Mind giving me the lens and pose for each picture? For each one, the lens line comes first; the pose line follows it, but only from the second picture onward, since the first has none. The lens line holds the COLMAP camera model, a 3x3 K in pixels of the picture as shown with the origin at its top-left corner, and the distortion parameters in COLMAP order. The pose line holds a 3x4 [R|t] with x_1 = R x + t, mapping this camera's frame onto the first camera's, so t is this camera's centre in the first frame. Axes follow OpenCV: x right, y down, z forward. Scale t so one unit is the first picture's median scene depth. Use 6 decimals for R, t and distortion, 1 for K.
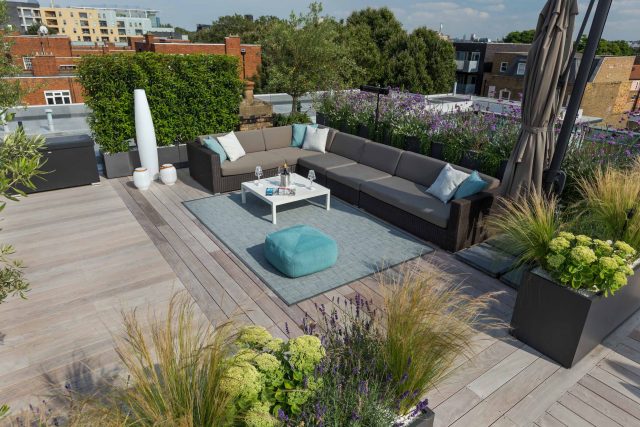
lens RADIAL K [[416.6, 0, 320.0], [0, 416.6, 213.5], [0, 0, 1]] dist [0.004706, -0.000913]
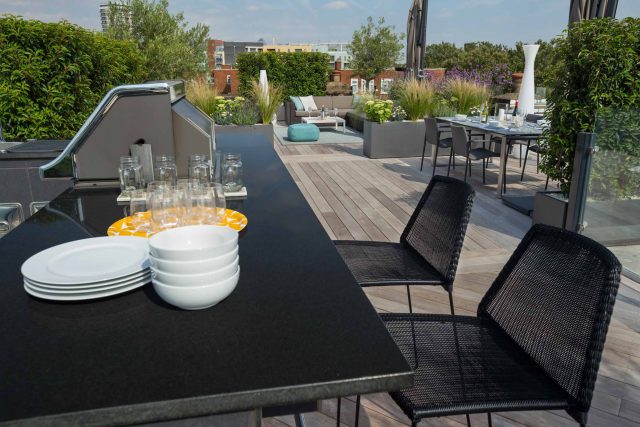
lens RADIAL K [[498.5, 0, 320.0], [0, 498.5, 213.5], [0, 0, 1]] dist [-0.030224, 0.103479]
pose [[0.903944, 0.093984, -0.417196, 0.657041], [-0.142886, 0.985864, -0.087501, 0.412039], [0.403075, 0.138708, 0.904594, -0.665382]]
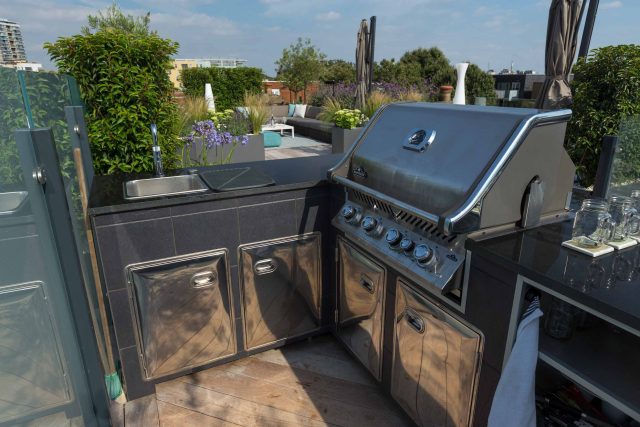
lens RADIAL K [[397.9, 0, 320.0], [0, 397.9, 213.5], [0, 0, 1]] dist [-0.000583, 0.000550]
pose [[0.985785, 0.024211, -0.166255, 0.384414], [-0.036775, 0.996660, -0.072912, 0.397263], [0.163935, 0.077989, 0.983383, -0.663025]]
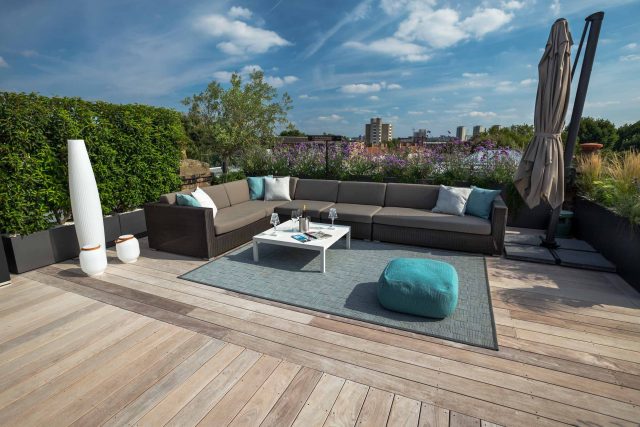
lens RADIAL K [[323.7, 0, 320.0], [0, 323.7, 213.5], [0, 0, 1]] dist [-0.041157, 0.017758]
pose [[0.859476, -0.137968, 0.492205, -0.319283], [0.219830, 0.969061, -0.112229, -0.014401], [-0.461493, 0.204659, 0.863214, 0.313835]]
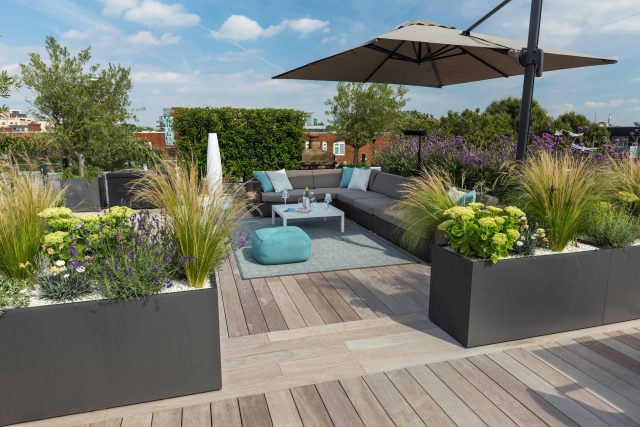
lens RADIAL K [[423.5, 0, 320.0], [0, 423.5, 213.5], [0, 0, 1]] dist [-0.021924, 0.049709]
pose [[0.945800, 0.038084, -0.322509, 0.252516], [-0.105257, 0.975439, -0.193493, 0.129679], [0.307219, 0.216952, 0.926579, -0.011338]]
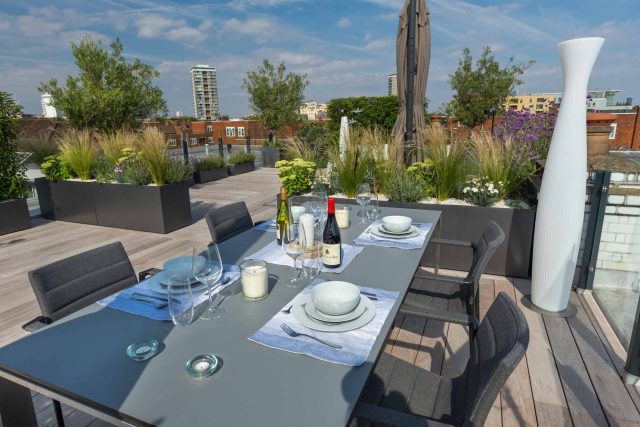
lens RADIAL K [[371.9, 0, 320.0], [0, 371.9, 213.5], [0, 0, 1]] dist [-0.001525, 0.000676]
pose [[0.527323, 0.173510, -0.831760, 0.761063], [-0.298761, 0.954279, 0.009658, 0.087312], [0.795407, 0.243405, 0.555051, 0.152940]]
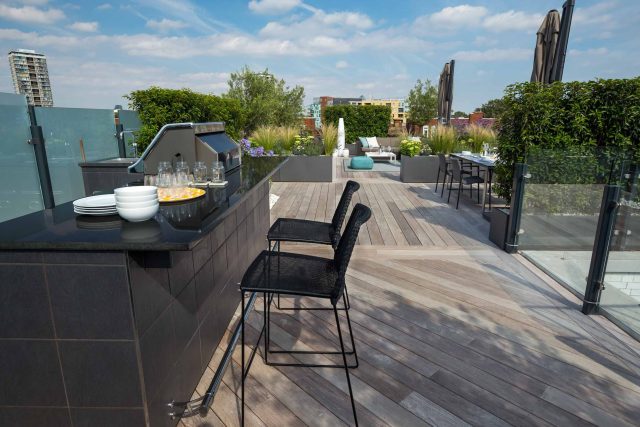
lens RADIAL K [[378.9, 0, 320.0], [0, 378.9, 213.5], [0, 0, 1]] dist [-0.039477, 0.032258]
pose [[0.790389, 0.126468, -0.599409, 0.791387], [-0.218952, 0.972148, -0.083602, 0.420075], [0.572141, 0.197320, 0.796065, -0.668656]]
